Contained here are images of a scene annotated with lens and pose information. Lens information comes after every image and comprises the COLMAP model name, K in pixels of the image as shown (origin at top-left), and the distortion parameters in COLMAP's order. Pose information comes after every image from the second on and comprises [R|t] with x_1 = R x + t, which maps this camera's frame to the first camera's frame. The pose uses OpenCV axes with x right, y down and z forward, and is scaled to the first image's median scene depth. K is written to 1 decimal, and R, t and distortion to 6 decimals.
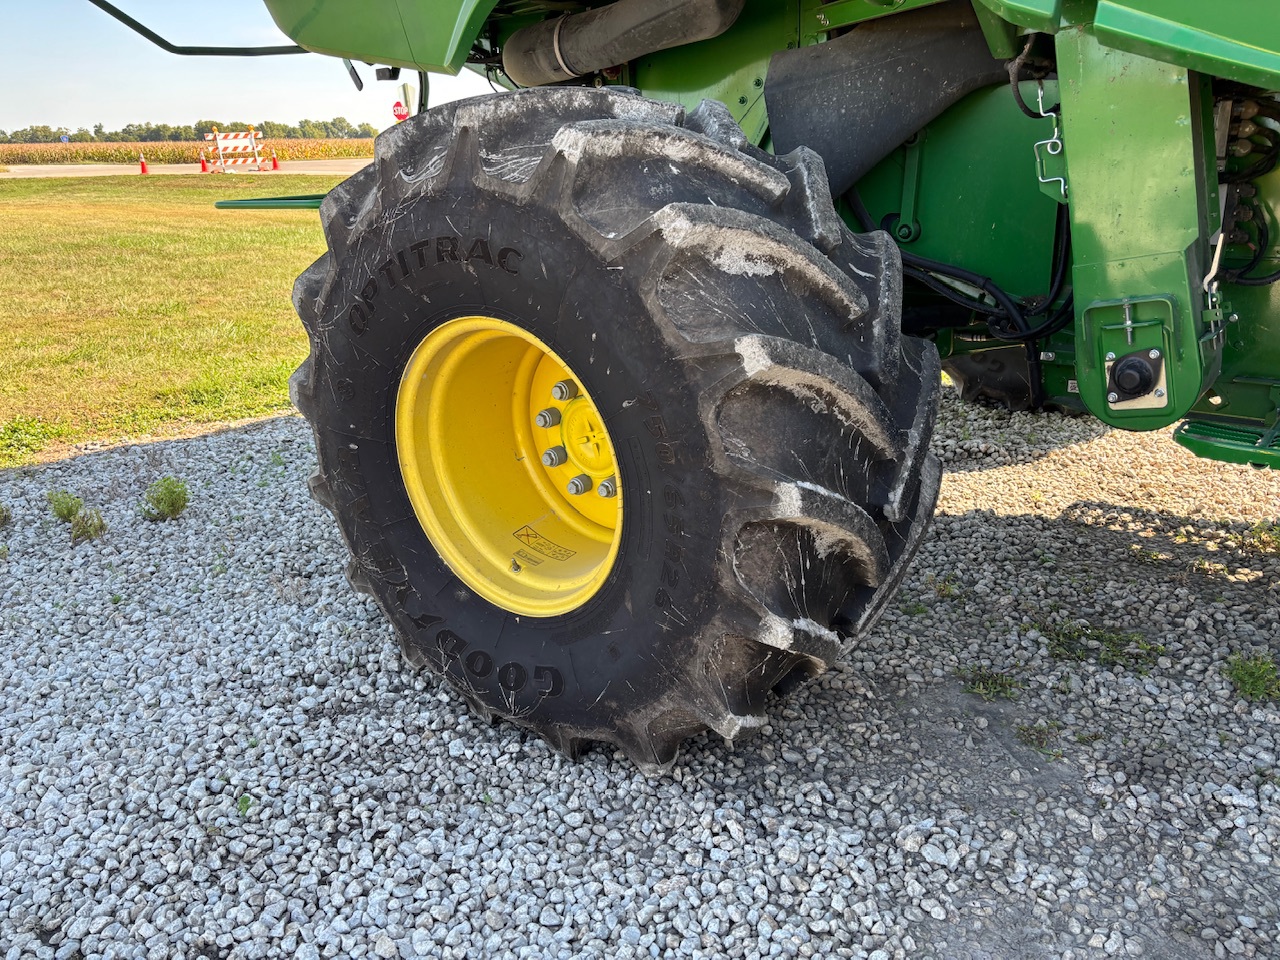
lens RADIAL K [[982.3, 0, 640.5], [0, 982.3, 483.1], [0, 0, 1]] dist [0.050308, -0.057825]
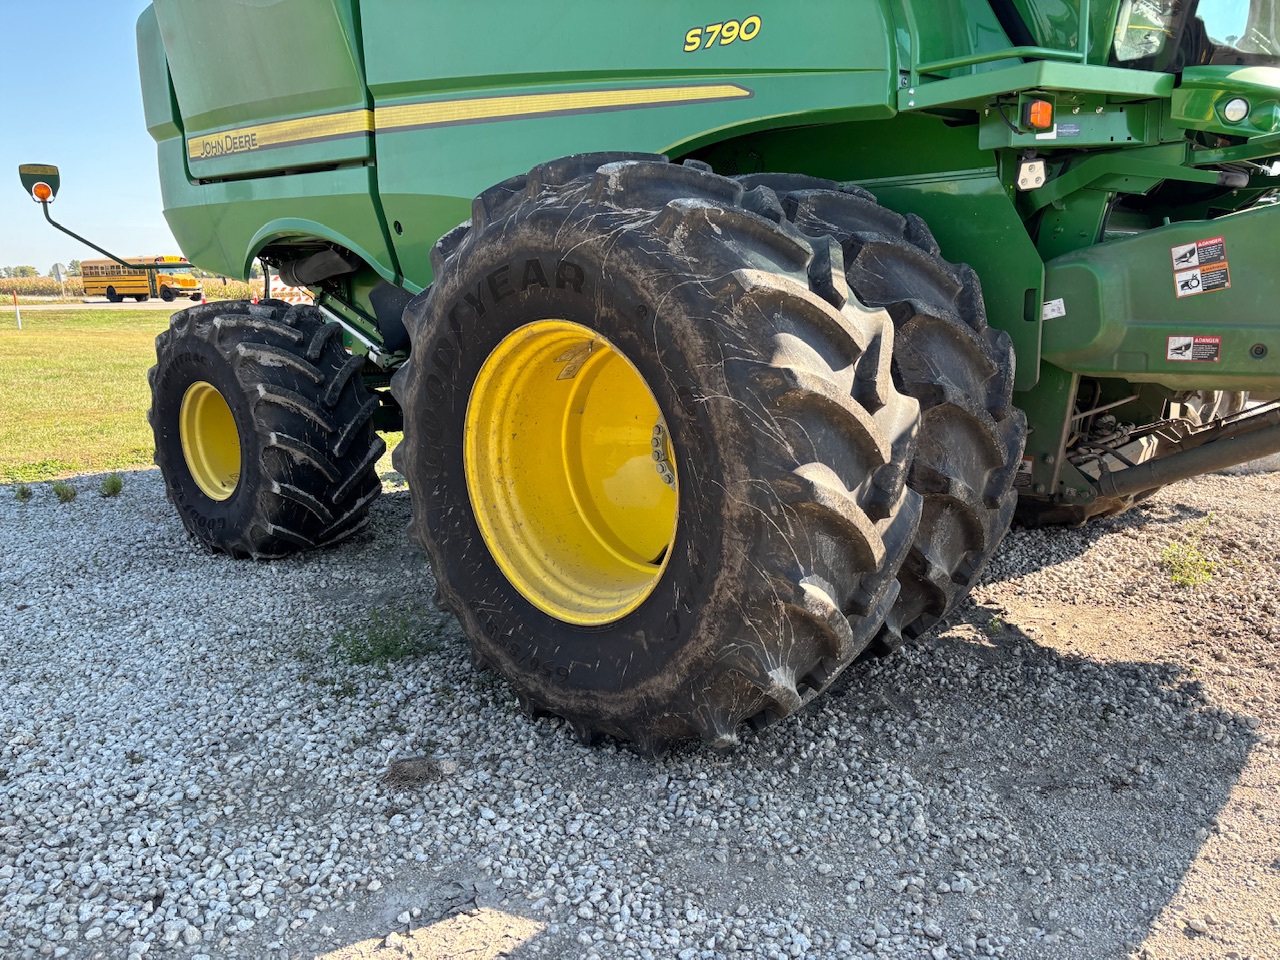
lens RADIAL K [[982.3, 0, 632.8], [0, 982.3, 479.4], [0, 0, 1]] dist [0.050308, -0.057825]
pose [[0.998349, 0.026153, -0.051136, 1.329773], [-0.032882, 0.990227, -0.135534, 0.487068], [0.047092, 0.136991, 0.989452, -1.820382]]
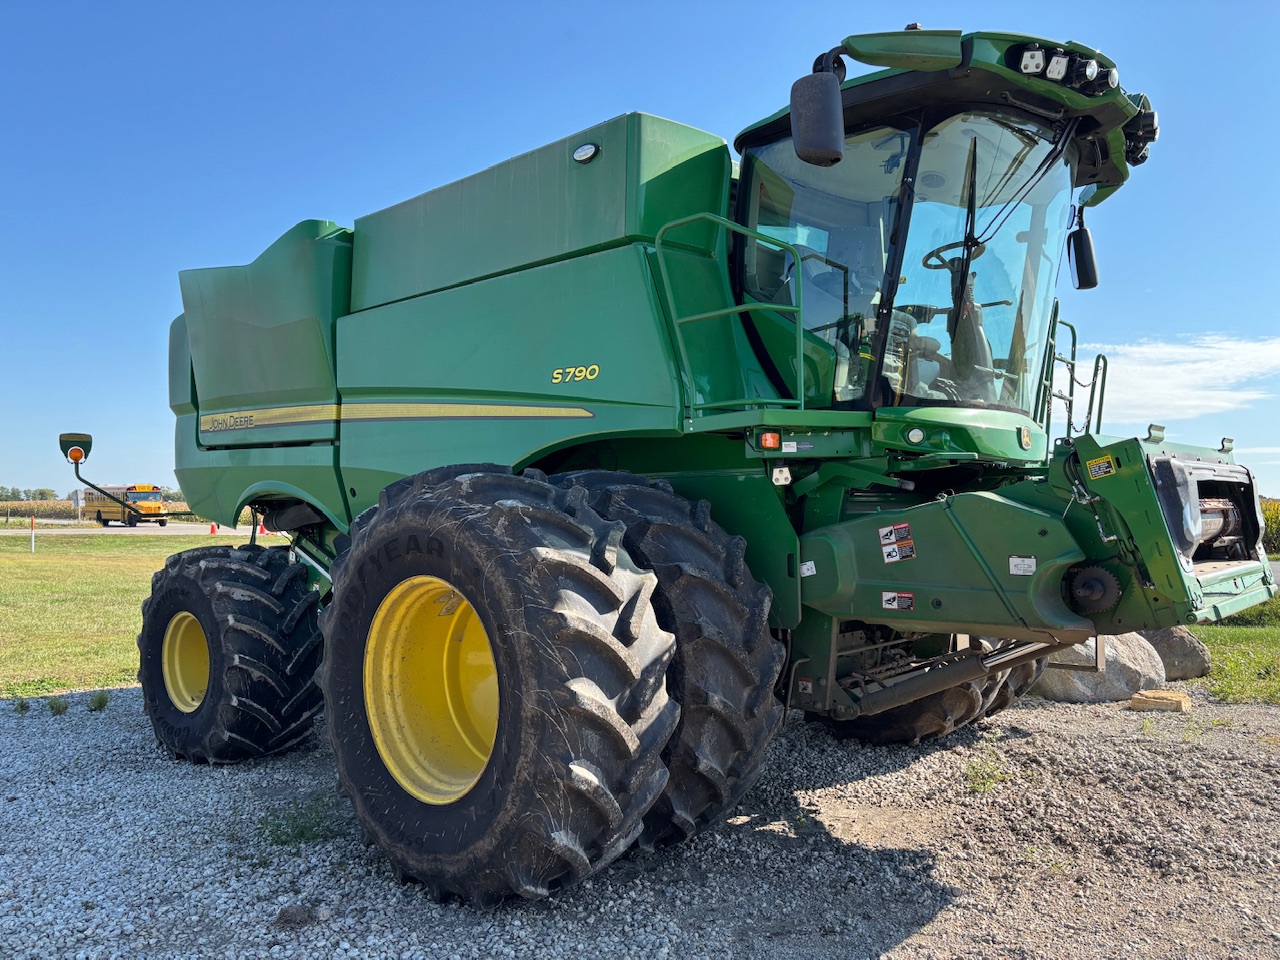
lens RADIAL K [[982.3, 0, 642.0], [0, 982.3, 473.2], [0, 0, 1]] dist [0.050308, -0.057825]
pose [[0.998209, 0.026015, -0.053868, 1.749365], [-0.043763, 0.931497, -0.361108, 0.604958], [0.040784, 0.362819, 0.930967, -2.505438]]
